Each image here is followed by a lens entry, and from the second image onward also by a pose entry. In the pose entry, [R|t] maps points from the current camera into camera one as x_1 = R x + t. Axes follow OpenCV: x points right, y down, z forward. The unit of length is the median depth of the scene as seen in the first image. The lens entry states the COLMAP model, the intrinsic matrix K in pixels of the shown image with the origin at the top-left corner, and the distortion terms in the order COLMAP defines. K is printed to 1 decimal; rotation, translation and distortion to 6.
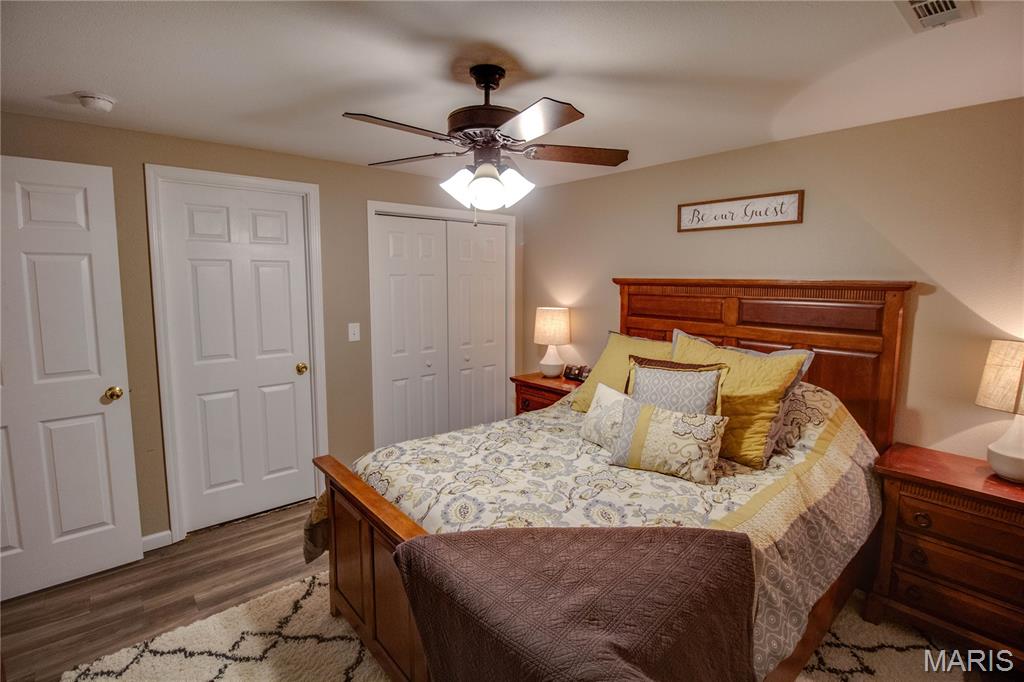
lens RADIAL K [[476.2, 0, 528.1], [0, 476.2, 325.7], [0, 0, 1]] dist [0.000505, -0.012377]
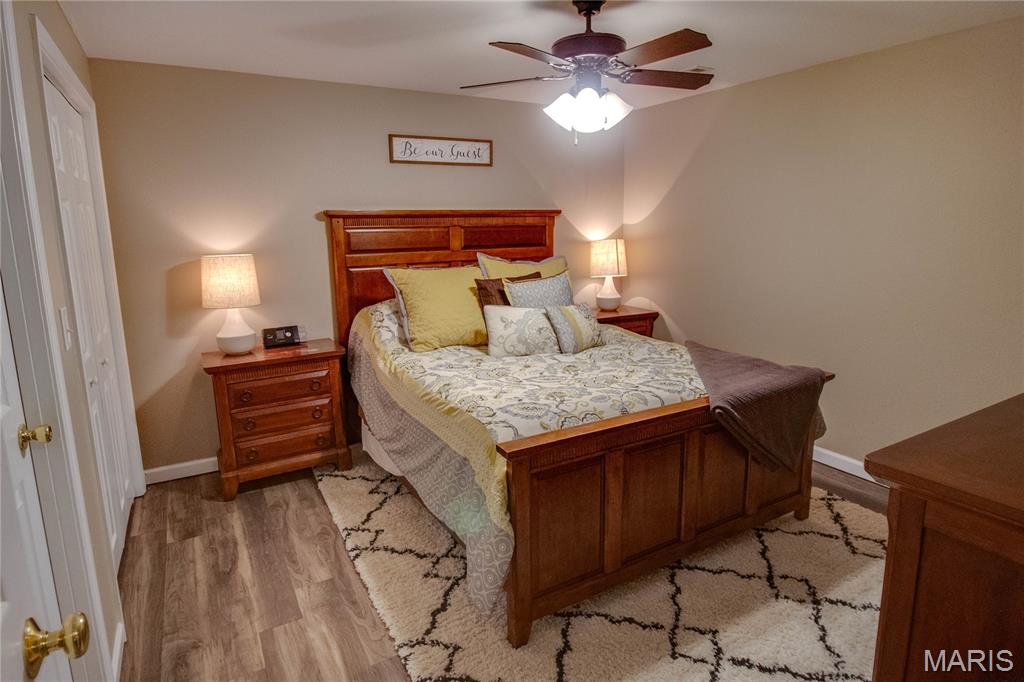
lens RADIAL K [[565.9, 0, 510.7], [0, 565.9, 316.6], [0, 0, 1]] dist [0.003127, 0.000238]
pose [[0.207593, -0.169995, 0.963331, -0.976344], [0.116084, 0.982107, 0.148293, -0.034345], [-0.971303, 0.081043, 0.223612, 0.628095]]
